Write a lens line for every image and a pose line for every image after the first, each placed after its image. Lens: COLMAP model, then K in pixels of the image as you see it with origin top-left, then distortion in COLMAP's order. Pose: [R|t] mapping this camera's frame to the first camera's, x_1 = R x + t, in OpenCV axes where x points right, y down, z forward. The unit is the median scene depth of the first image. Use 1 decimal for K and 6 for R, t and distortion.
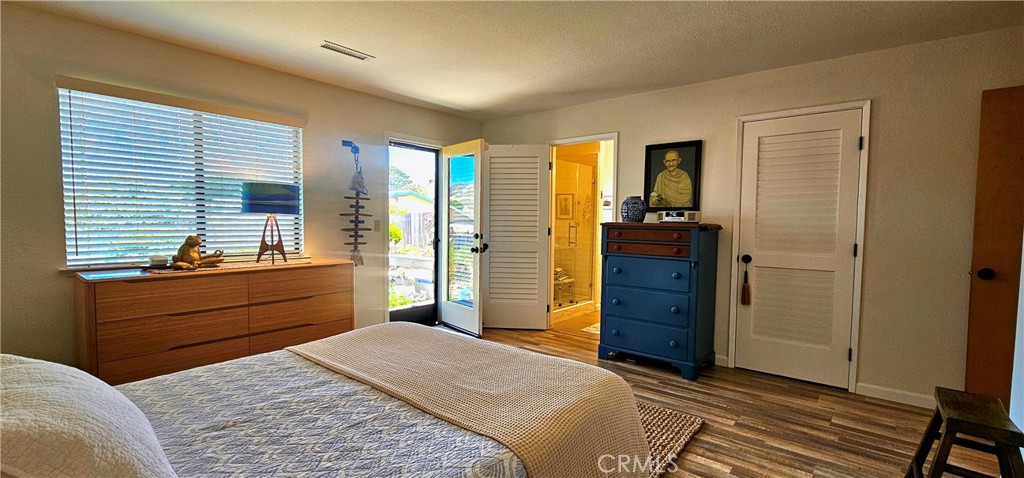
lens RADIAL K [[435.8, 0, 516.6], [0, 435.8, 240.9], [0, 0, 1]] dist [0.002956, 0.000031]
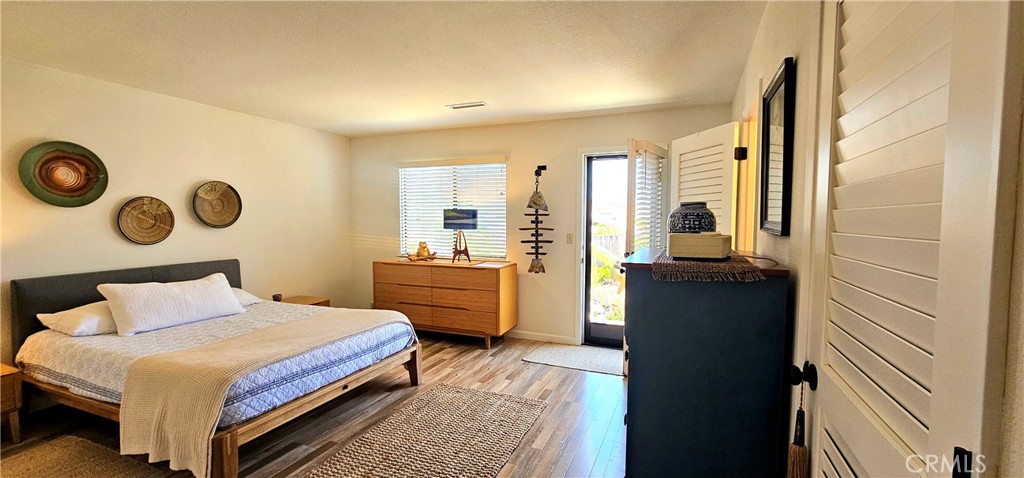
lens RADIAL K [[435.8, 0, 512.8], [0, 435.8, 240.8], [0, 0, 1]] dist [0.002956, 0.000031]
pose [[0.283285, 0.034035, -0.958432, 0.860669], [-0.047954, 0.998623, 0.021289, -0.059244], [0.957836, 0.039930, 0.284527, 0.723172]]
